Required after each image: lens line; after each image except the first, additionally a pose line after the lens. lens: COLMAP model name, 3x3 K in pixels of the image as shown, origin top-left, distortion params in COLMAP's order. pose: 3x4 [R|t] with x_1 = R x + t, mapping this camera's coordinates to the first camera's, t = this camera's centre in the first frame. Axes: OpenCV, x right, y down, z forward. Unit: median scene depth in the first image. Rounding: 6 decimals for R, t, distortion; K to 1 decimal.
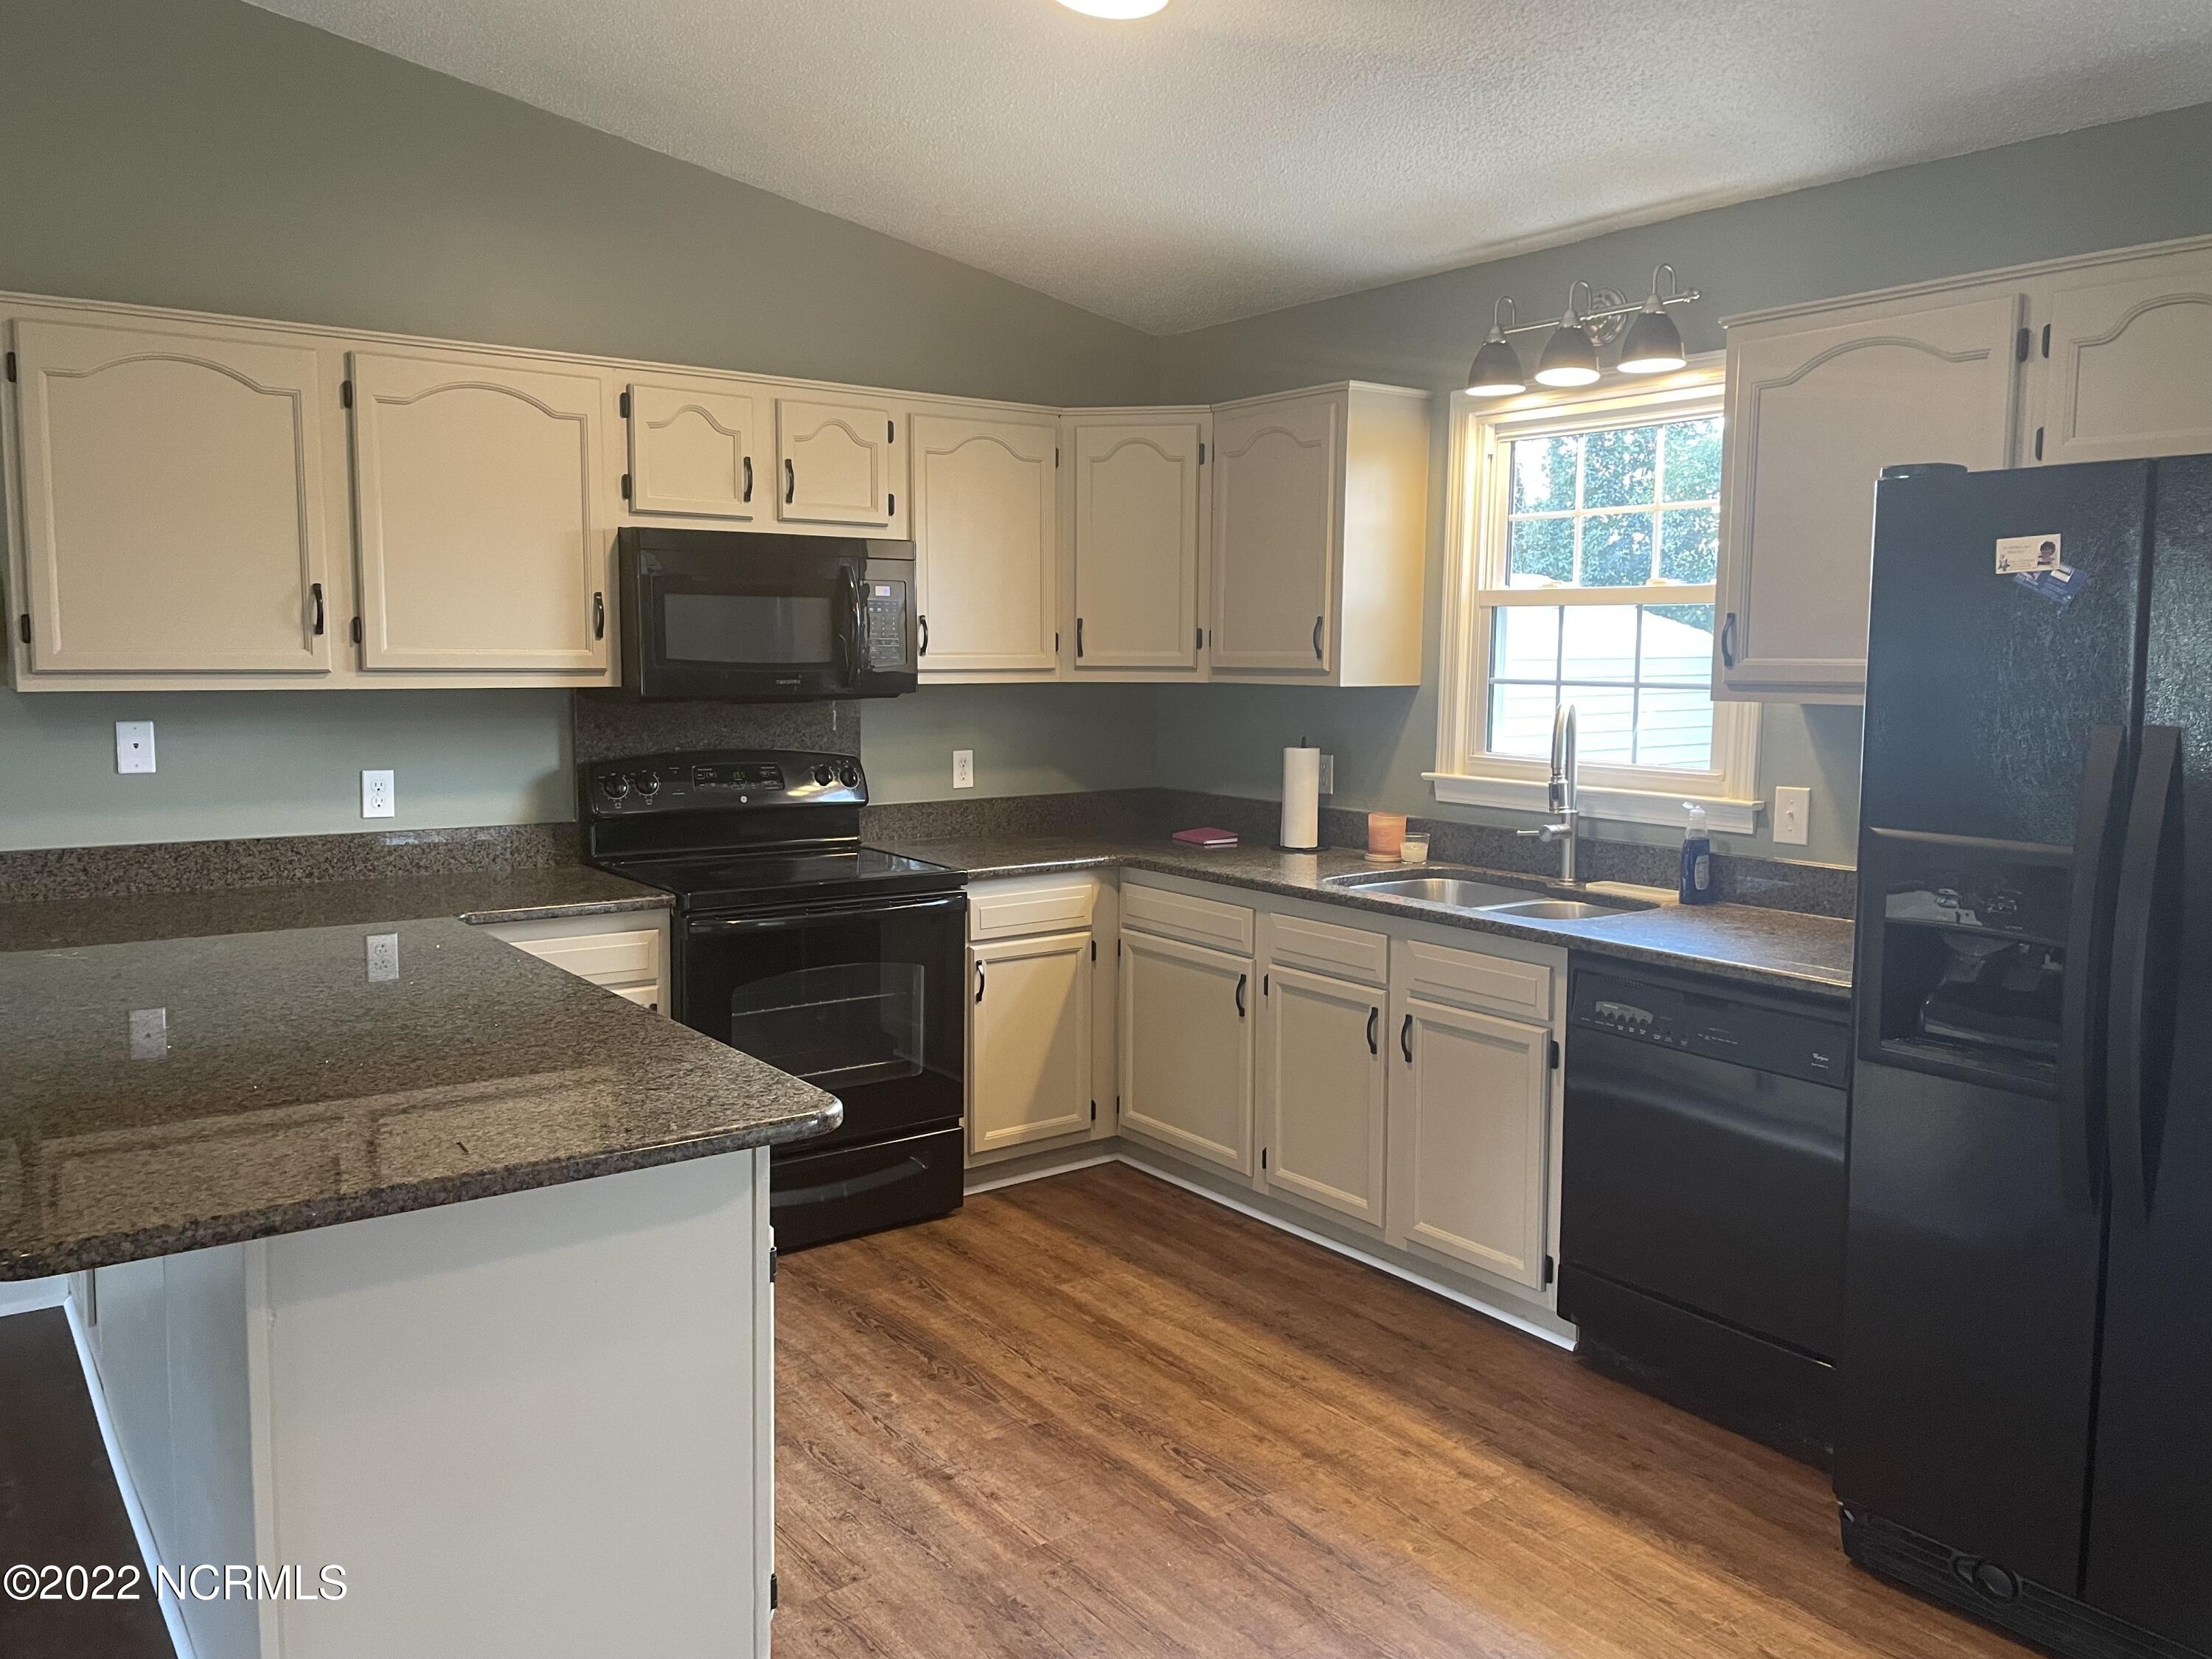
lens RADIAL K [[1666.5, 0, 1106.7], [0, 1666.5, 829.7], [0, 0, 1]] dist [0.048008, -0.006992]
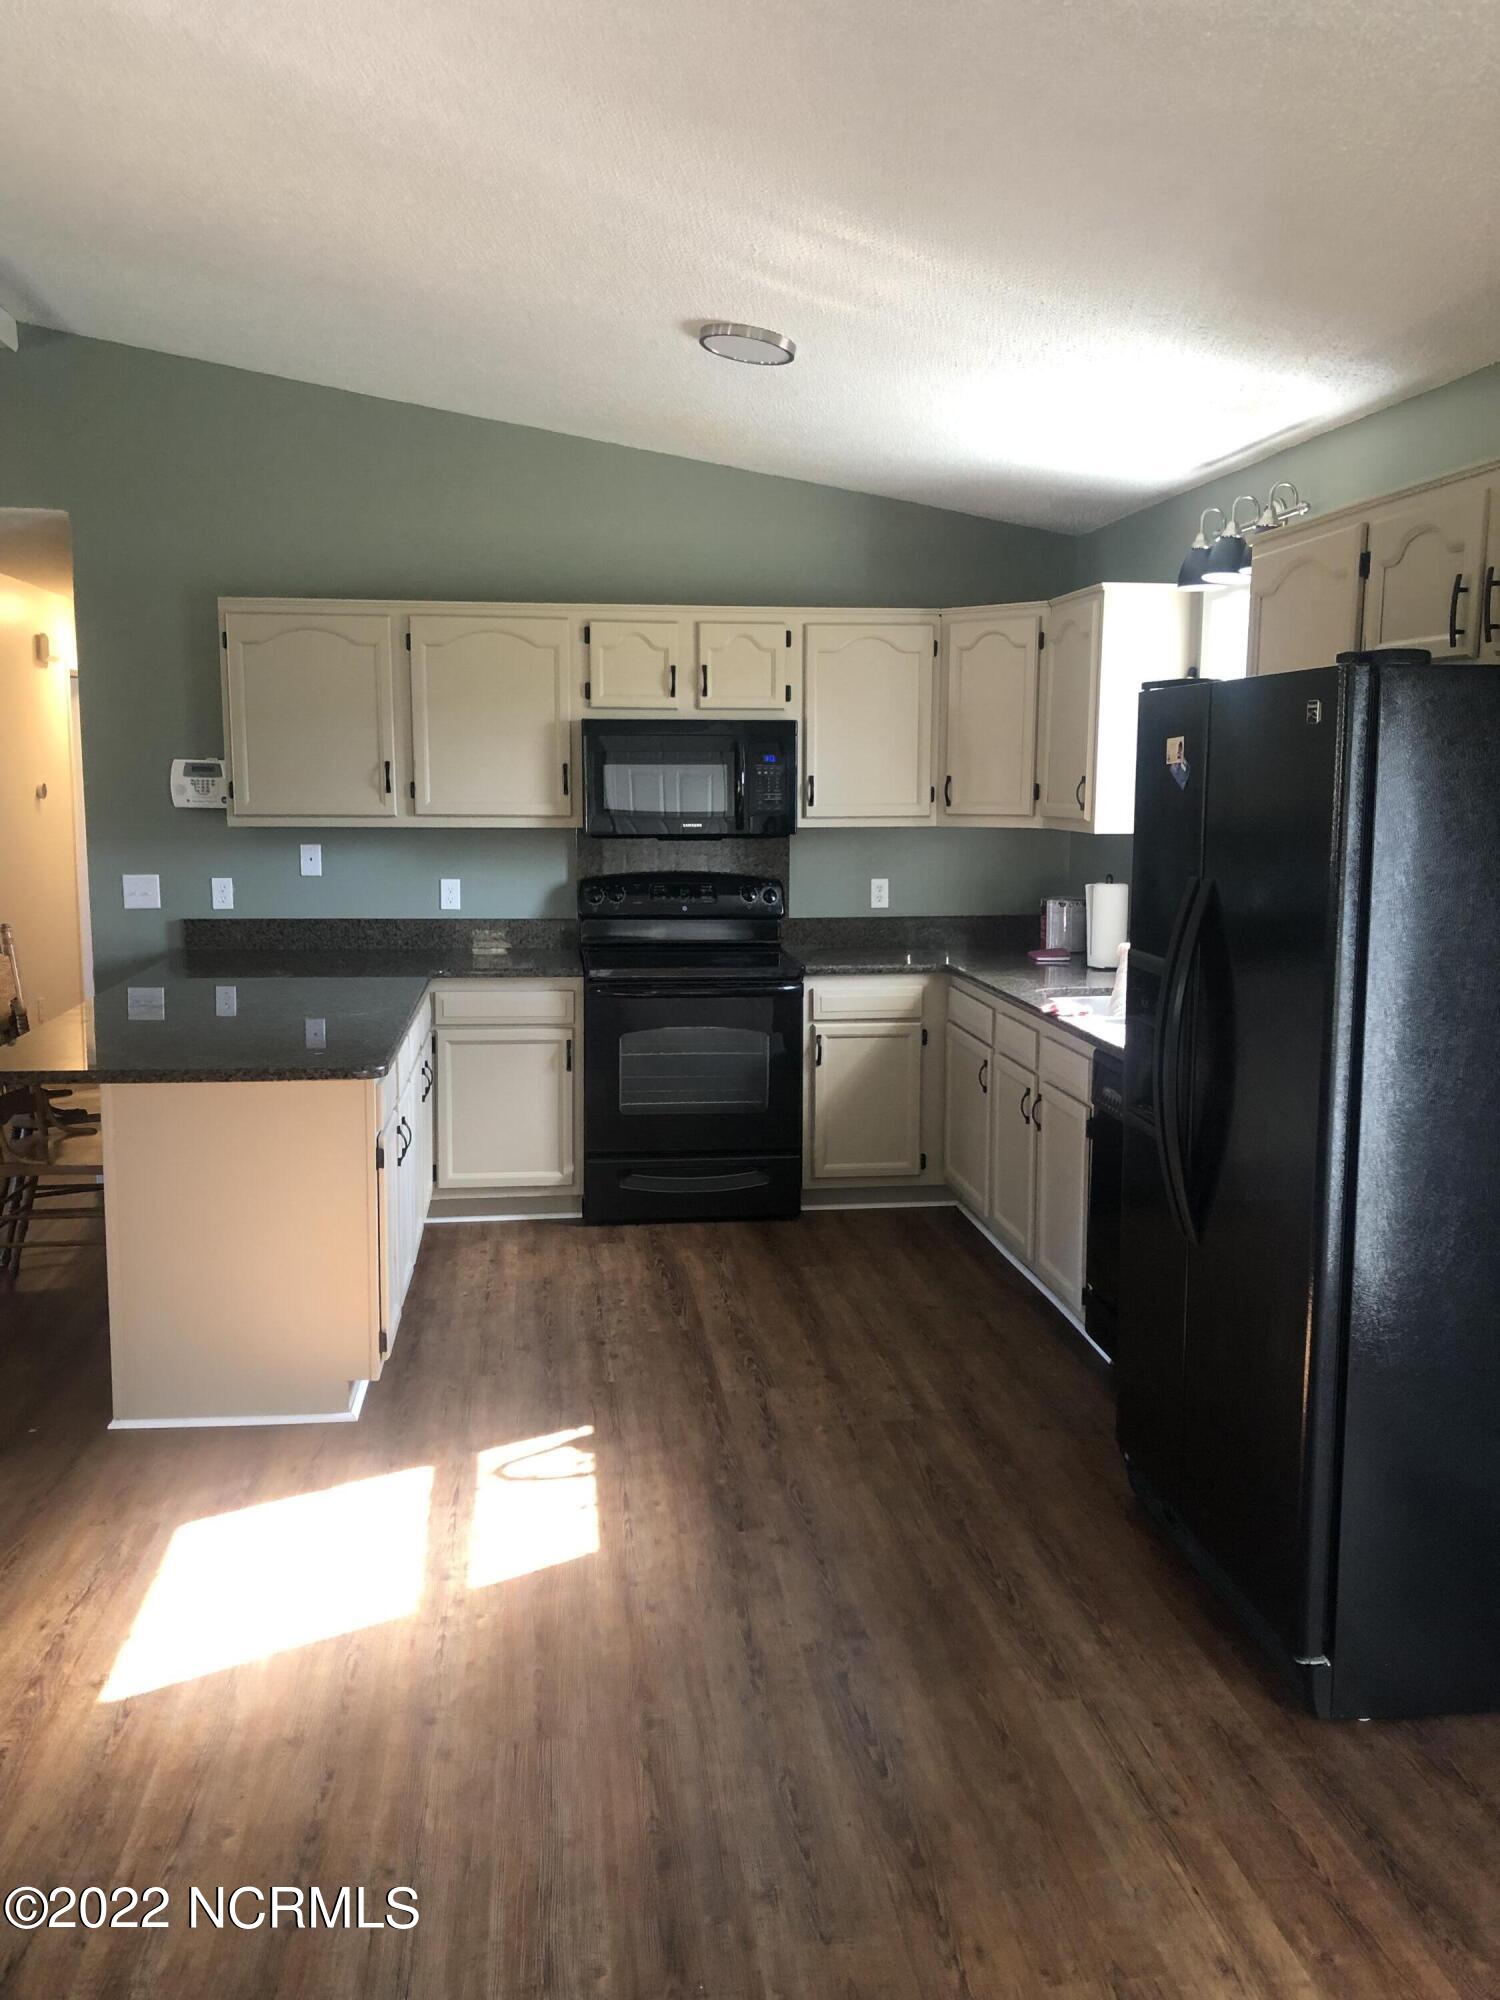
lens RADIAL K [[1642.0, 0, 749.8], [0, 1642.0, 1003.3], [0, 0, 1]] dist [0.117626, -0.004925]
pose [[0.872772, 0.067079, -0.483496, 0.535639], [-0.052374, 0.997663, 0.043872, -0.001938], [0.485309, -0.012968, 0.874246, -0.192231]]
